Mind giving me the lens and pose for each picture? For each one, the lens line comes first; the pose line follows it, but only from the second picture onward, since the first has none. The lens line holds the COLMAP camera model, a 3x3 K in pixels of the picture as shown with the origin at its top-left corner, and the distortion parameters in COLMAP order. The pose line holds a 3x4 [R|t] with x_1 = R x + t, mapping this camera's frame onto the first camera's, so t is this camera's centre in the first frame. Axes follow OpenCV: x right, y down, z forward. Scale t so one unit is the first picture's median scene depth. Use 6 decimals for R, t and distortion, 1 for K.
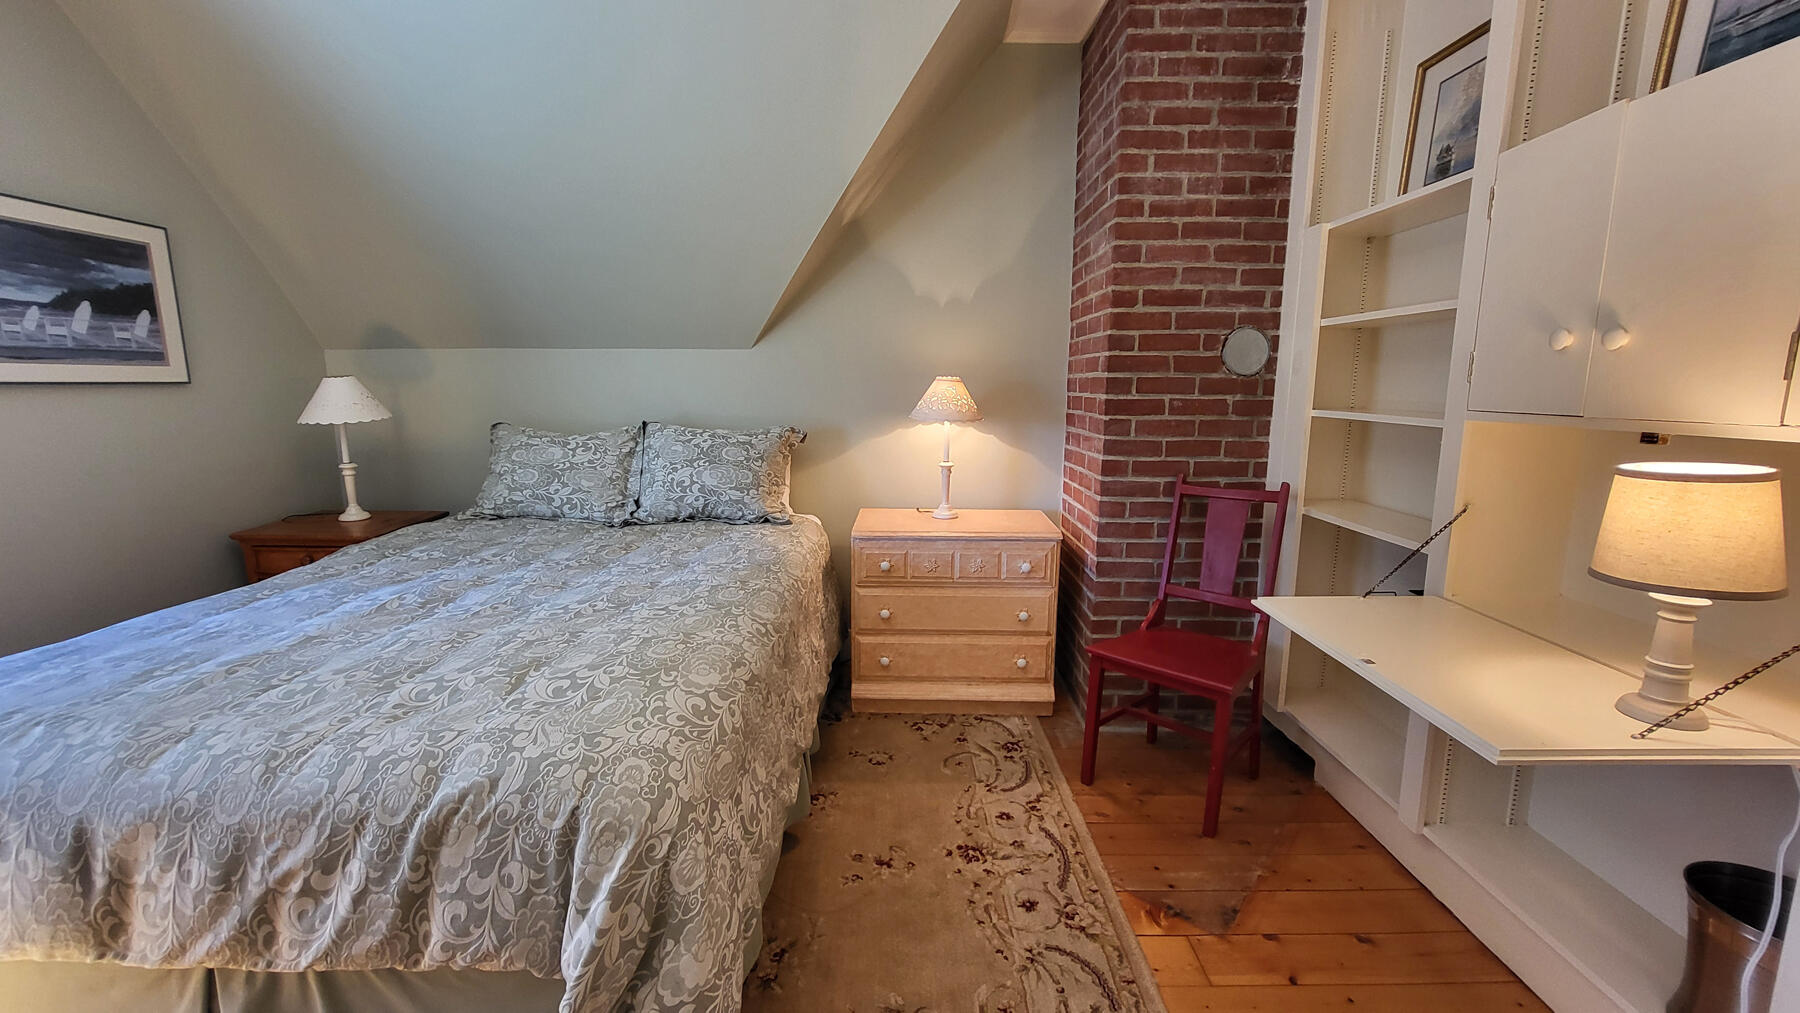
lens RADIAL K [[711.0, 0, 886.0], [0, 711.0, 502.4], [0, 0, 1]] dist [-0.000534, -0.000262]
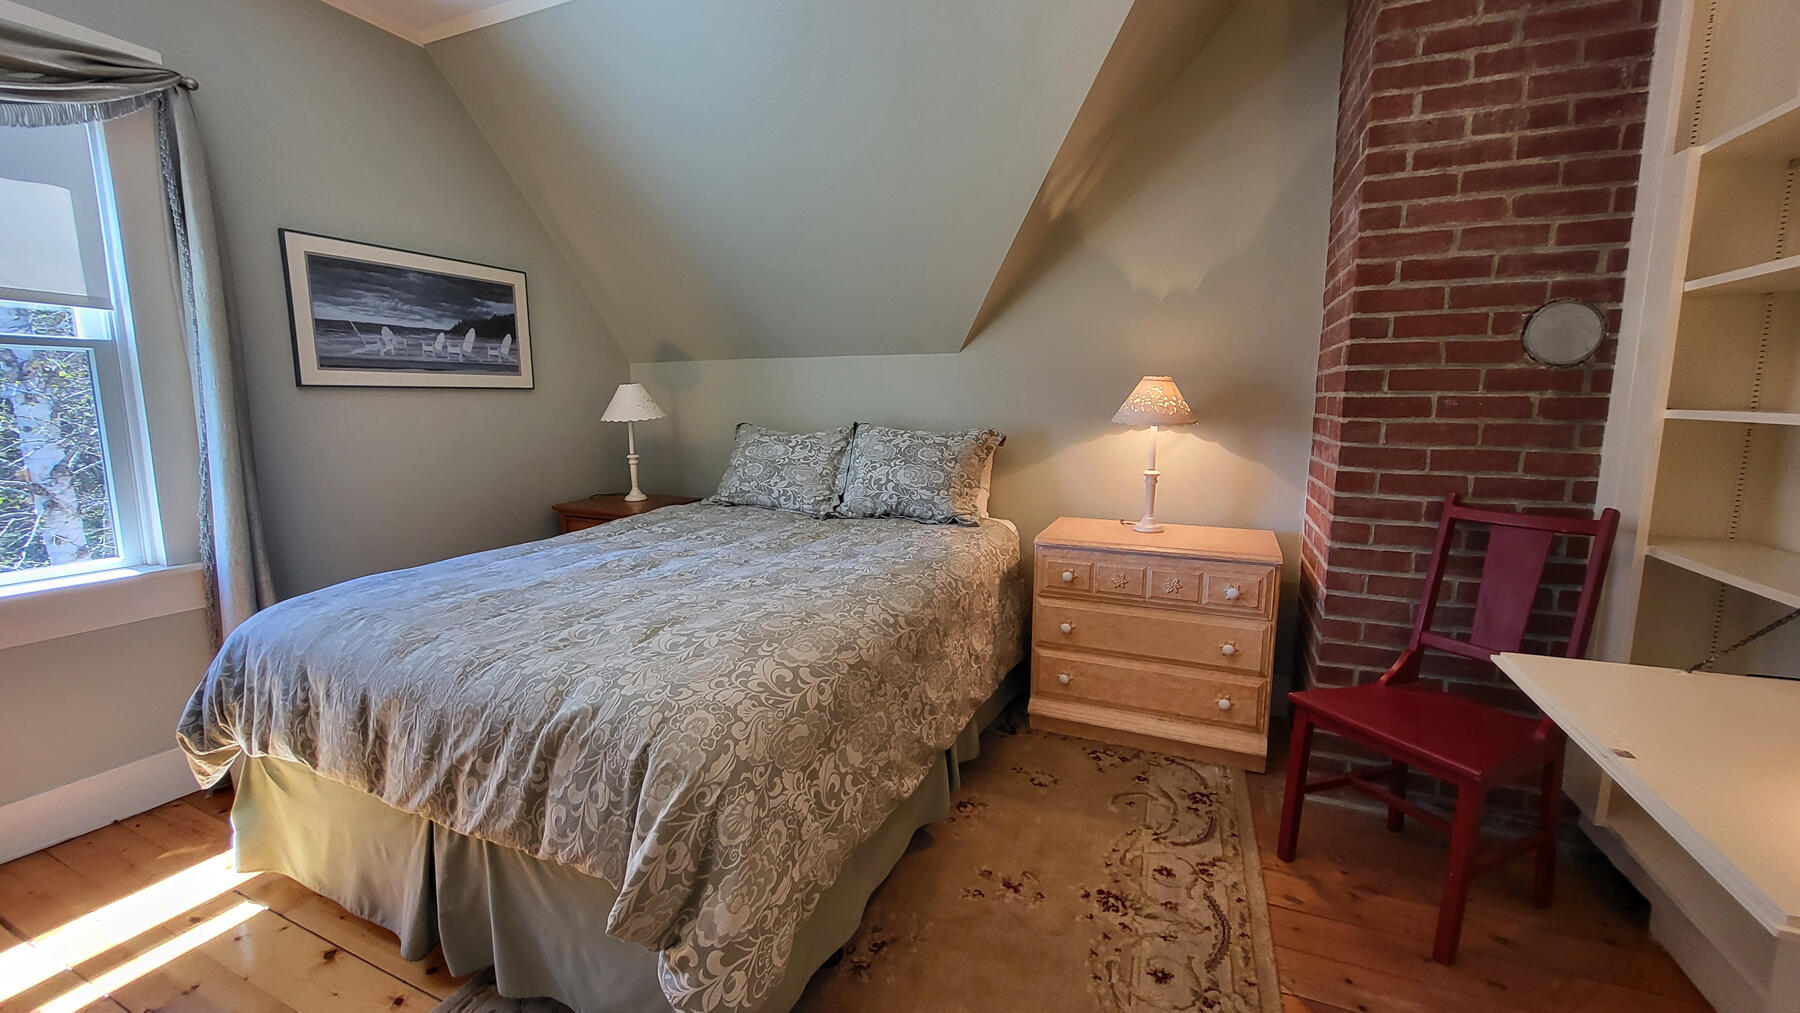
lens RADIAL K [[711.0, 0, 894.1], [0, 711.0, 503.2], [0, 0, 1]] dist [-0.000534, -0.000262]
pose [[0.922762, 0.052065, -0.381836, 0.156713], [-0.060569, 0.998111, -0.010278, 0.017608], [0.380580, 0.032611, 0.924173, 0.047299]]
